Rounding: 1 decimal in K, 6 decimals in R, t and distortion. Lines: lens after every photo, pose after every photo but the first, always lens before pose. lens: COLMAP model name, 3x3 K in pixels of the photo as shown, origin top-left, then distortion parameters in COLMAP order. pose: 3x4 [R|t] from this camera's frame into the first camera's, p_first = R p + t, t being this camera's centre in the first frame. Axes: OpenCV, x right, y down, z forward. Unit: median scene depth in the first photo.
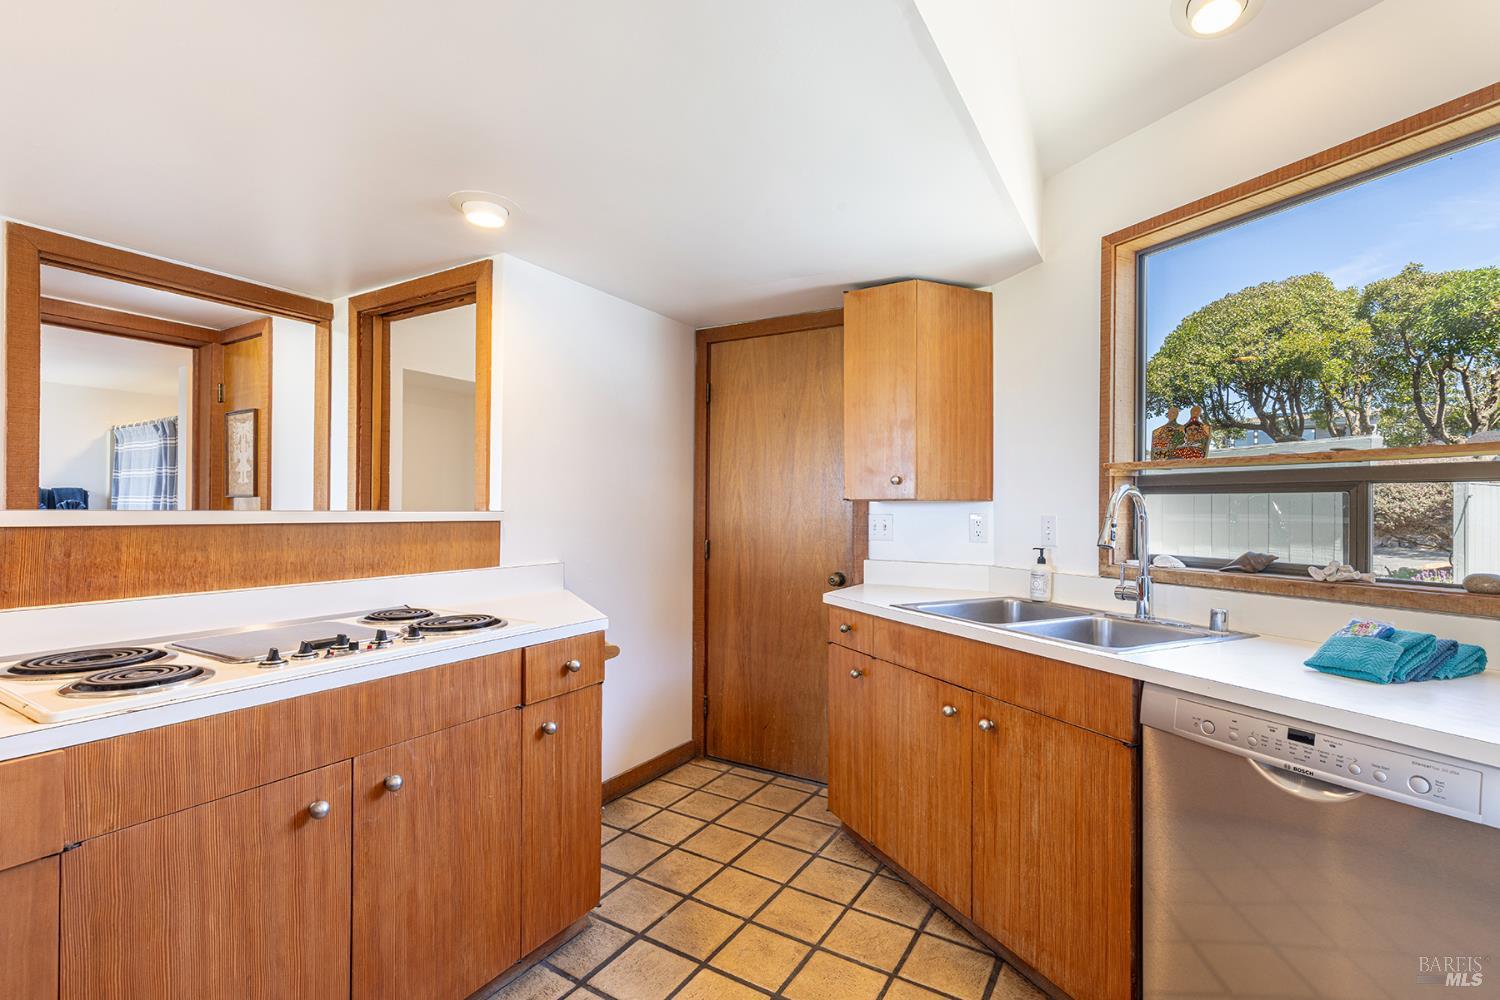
lens RADIAL K [[679.4, 0, 753.5], [0, 679.4, 503.3], [0, 0, 1]] dist [0.009146, -0.001213]
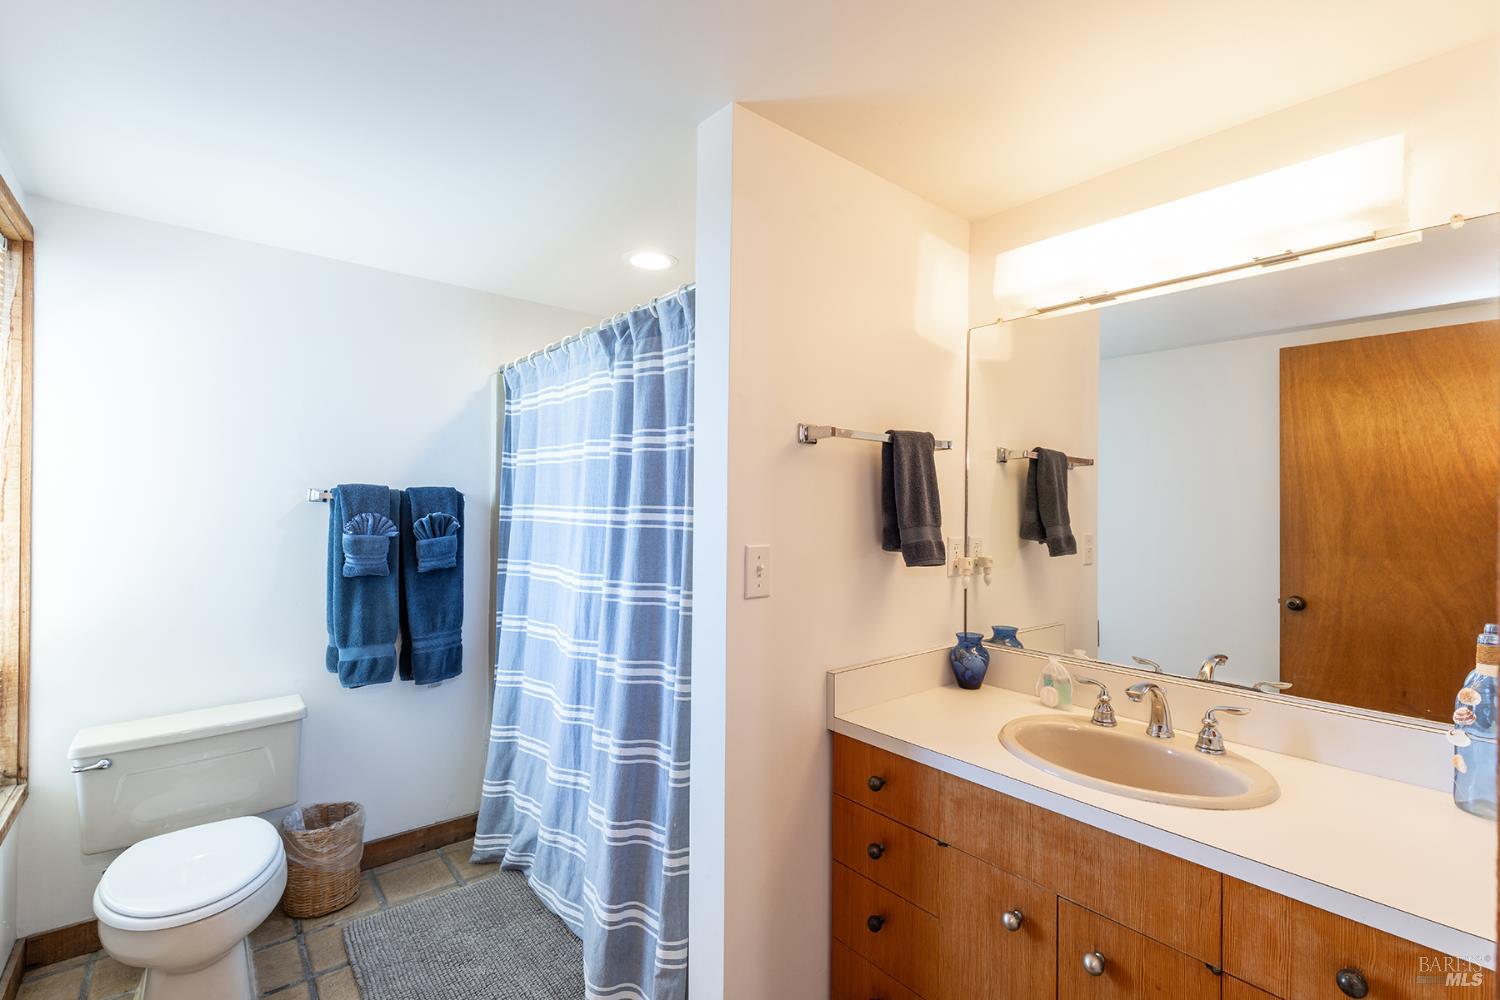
lens RADIAL K [[679.4, 0, 751.0], [0, 679.4, 499.0], [0, 0, 1]] dist [0.009146, -0.001213]
pose [[0.948488, -0.005474, -0.316765, -0.607843], [0.006713, 0.999973, 0.002820, -0.014242], [0.316741, -0.004801, 0.948500, 0.586442]]
